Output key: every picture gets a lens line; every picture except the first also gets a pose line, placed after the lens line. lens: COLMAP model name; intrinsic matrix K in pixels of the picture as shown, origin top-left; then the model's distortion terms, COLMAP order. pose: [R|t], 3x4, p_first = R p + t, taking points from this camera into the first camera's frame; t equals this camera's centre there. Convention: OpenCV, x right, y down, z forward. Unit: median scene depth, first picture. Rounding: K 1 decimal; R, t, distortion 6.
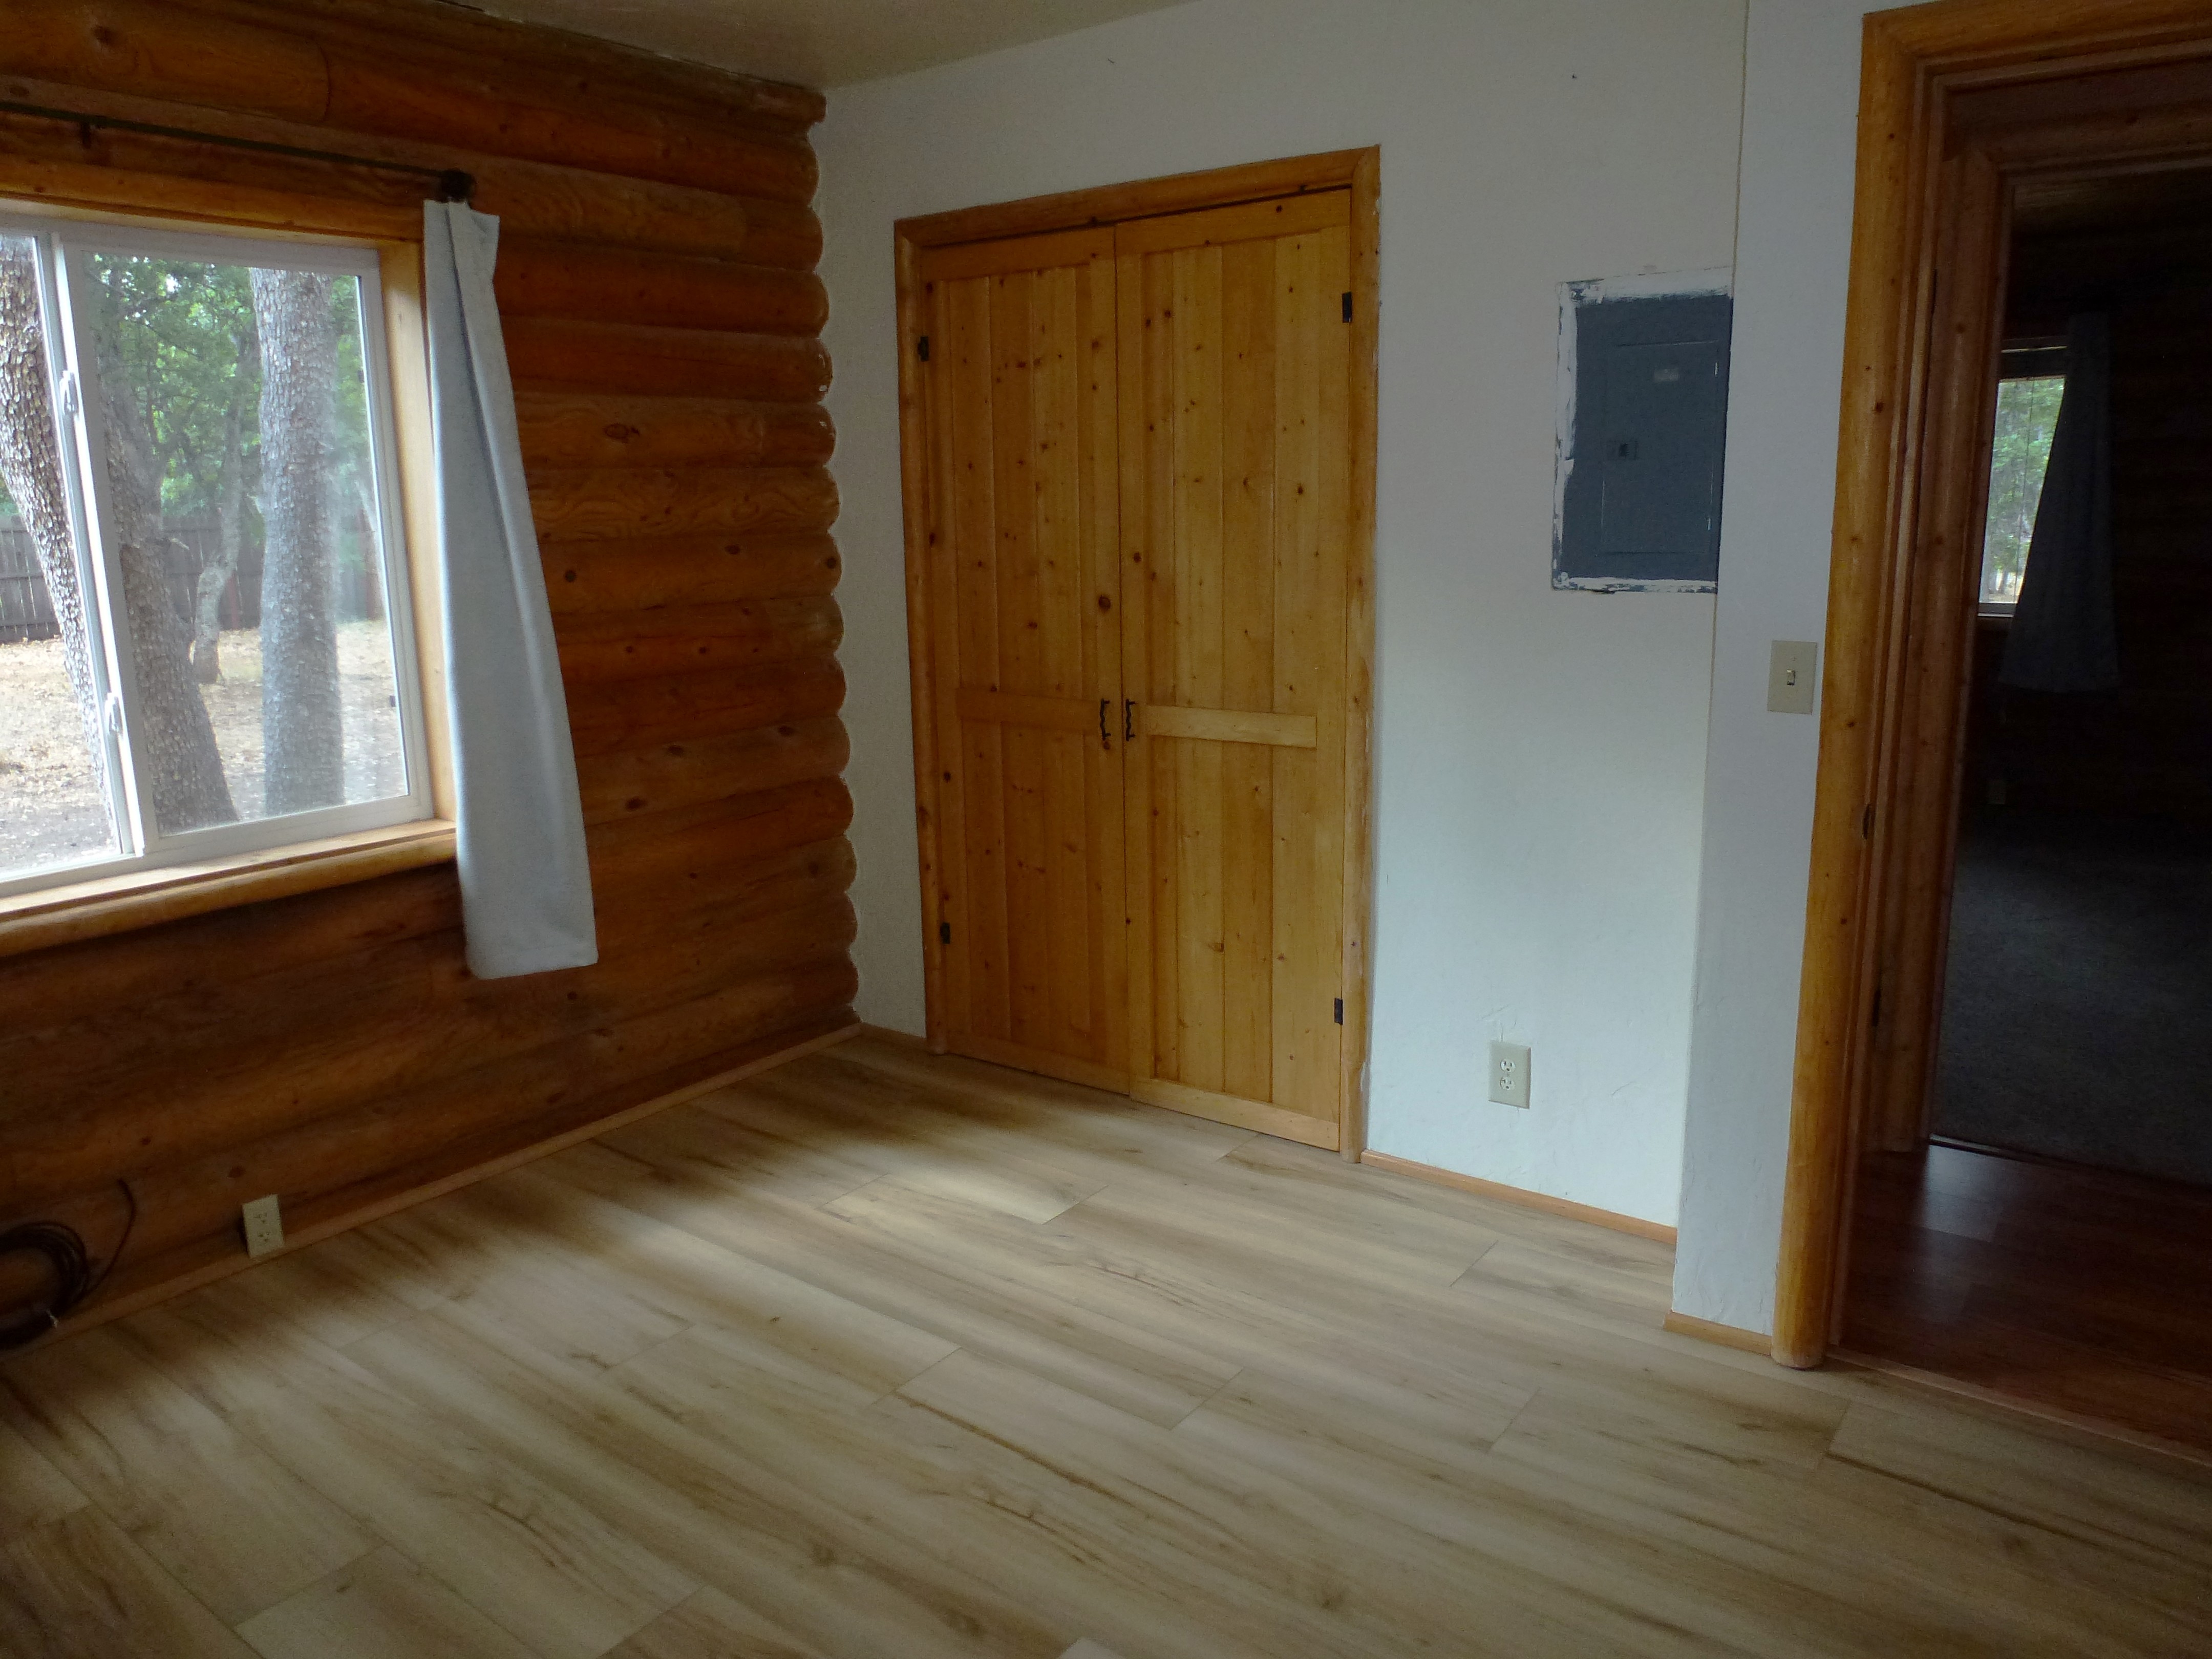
lens RADIAL K [[1596.7, 0, 1121.6], [0, 1596.7, 836.5], [0, 0, 1]] dist [-0.060095, 0.023881]
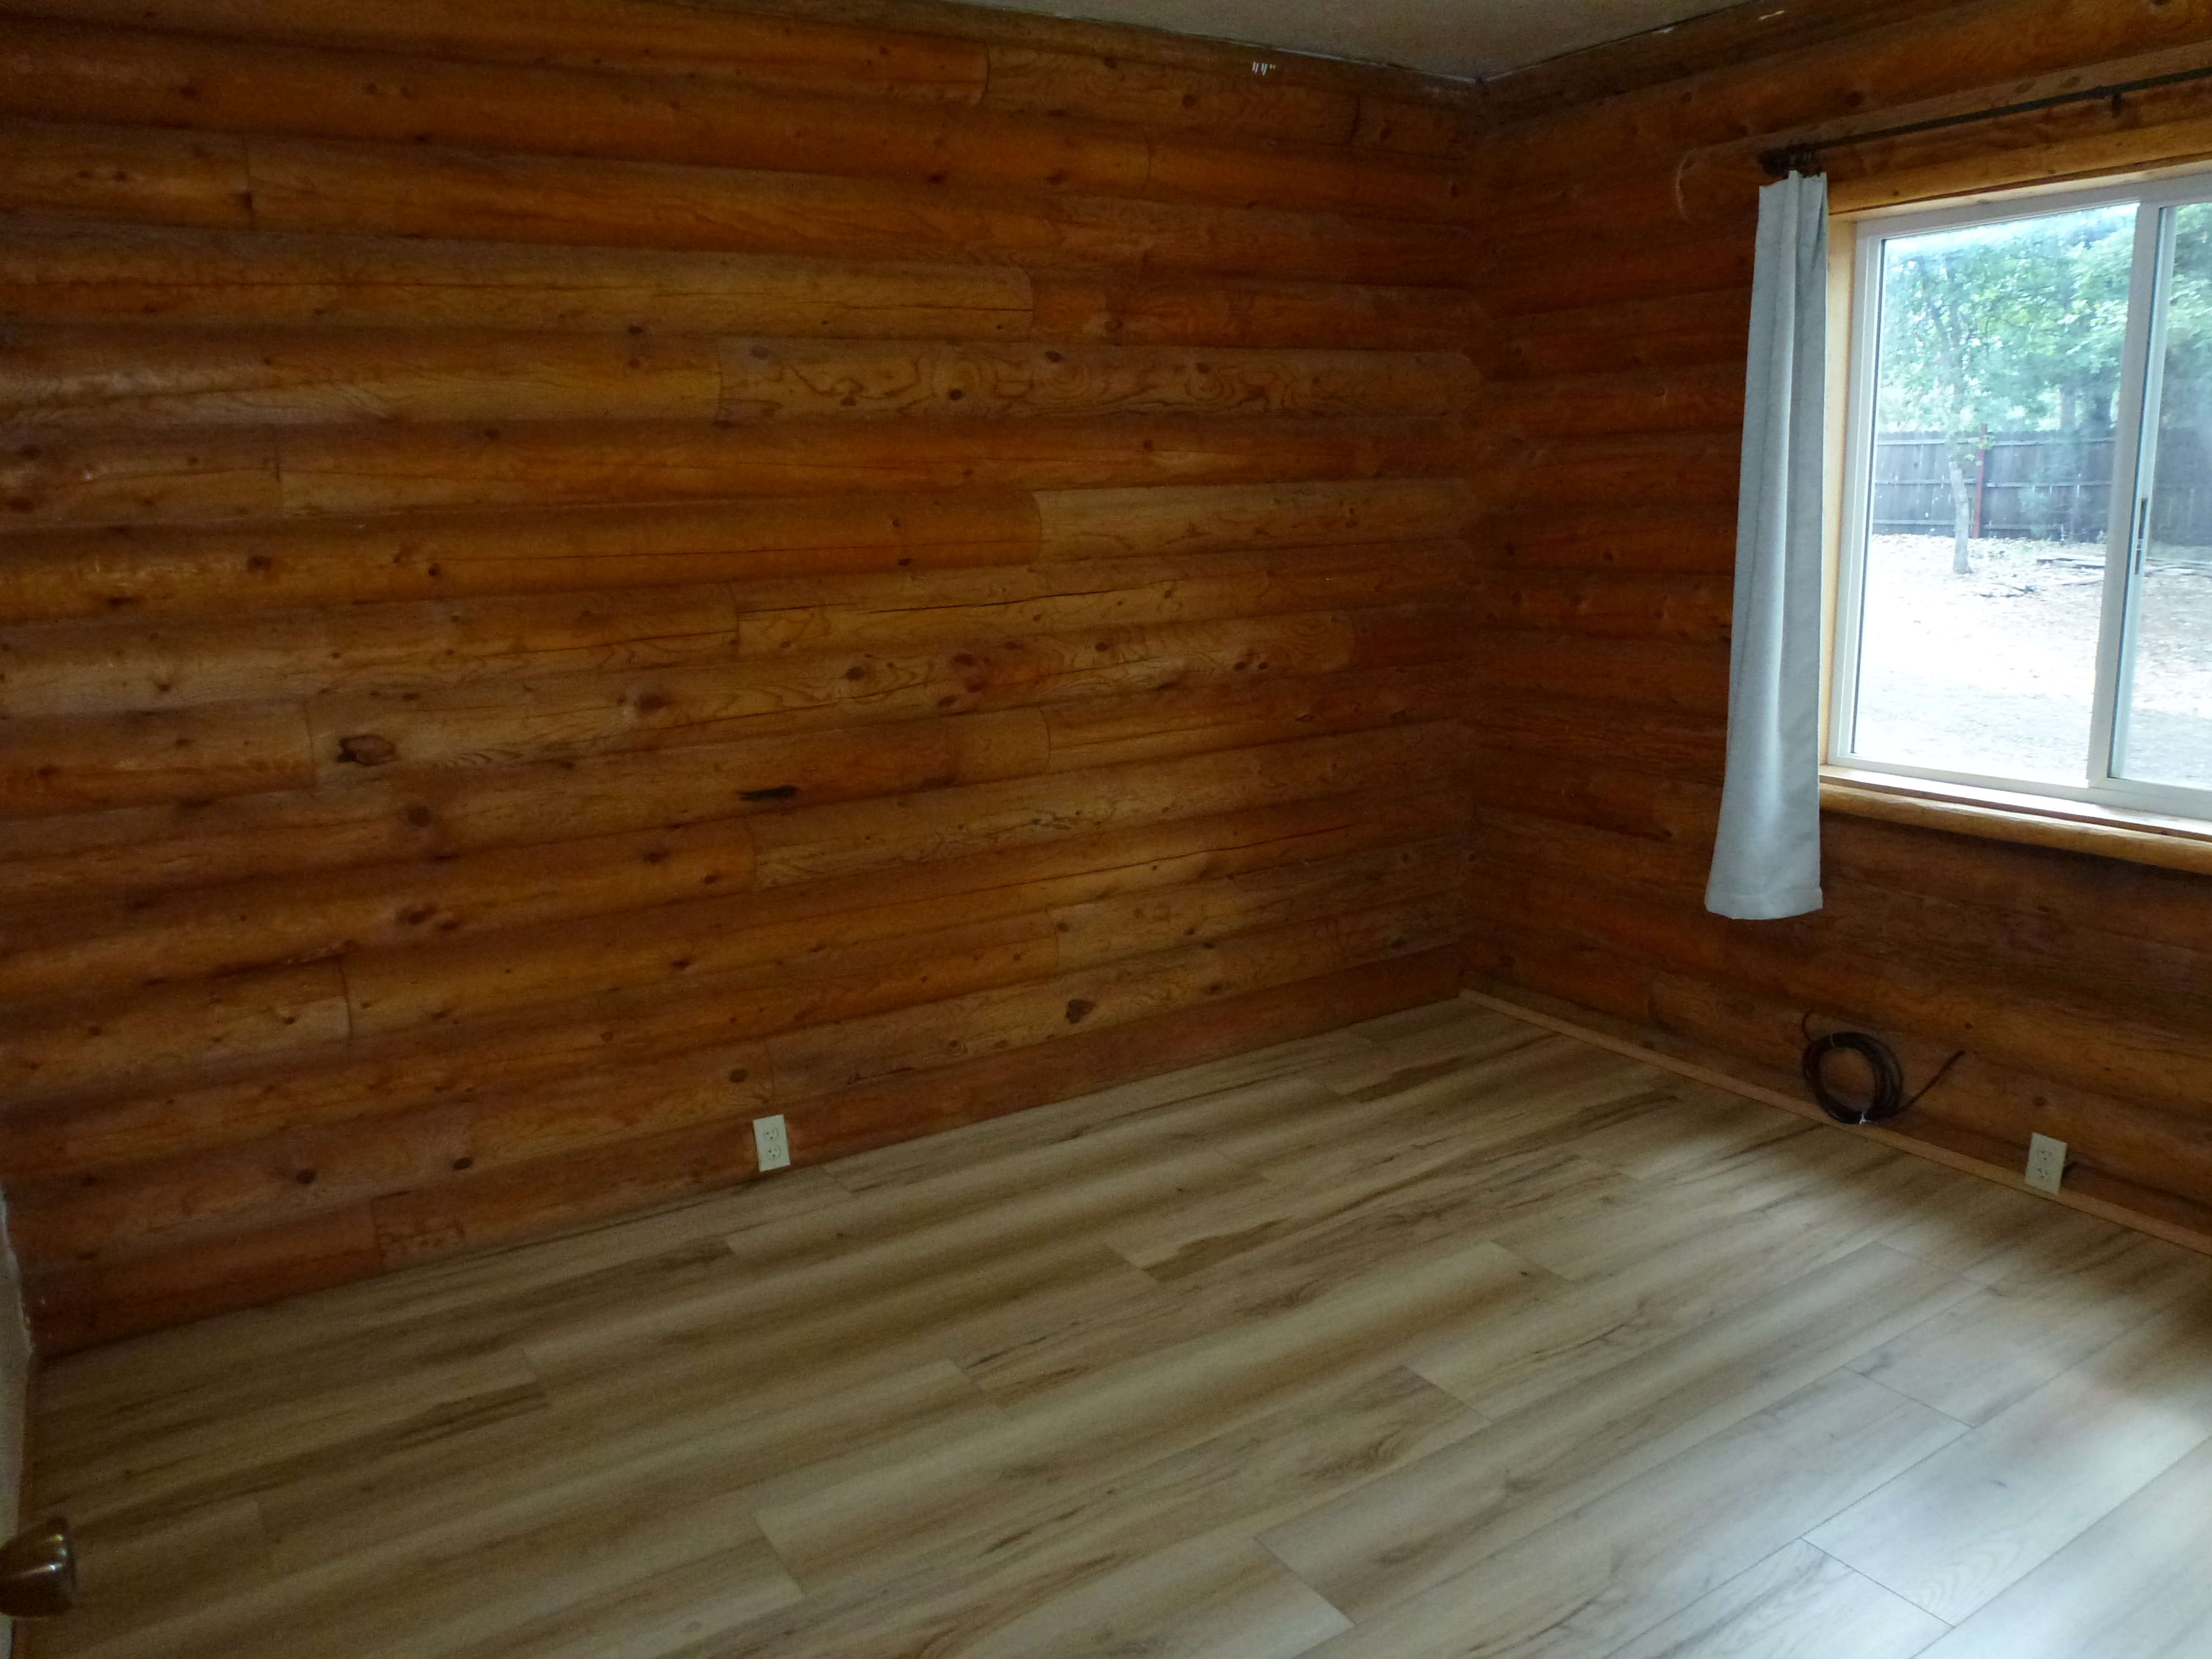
lens RADIAL K [[1596.7, 0, 1120.8], [0, 1596.7, 827.6], [0, 0, 1]] dist [-0.060095, 0.023881]
pose [[-0.351515, 0.209591, -0.912419, 0.612187], [-0.174318, 0.942919, 0.283755, -0.159102], [0.919810, 0.258796, -0.294914, 0.771608]]
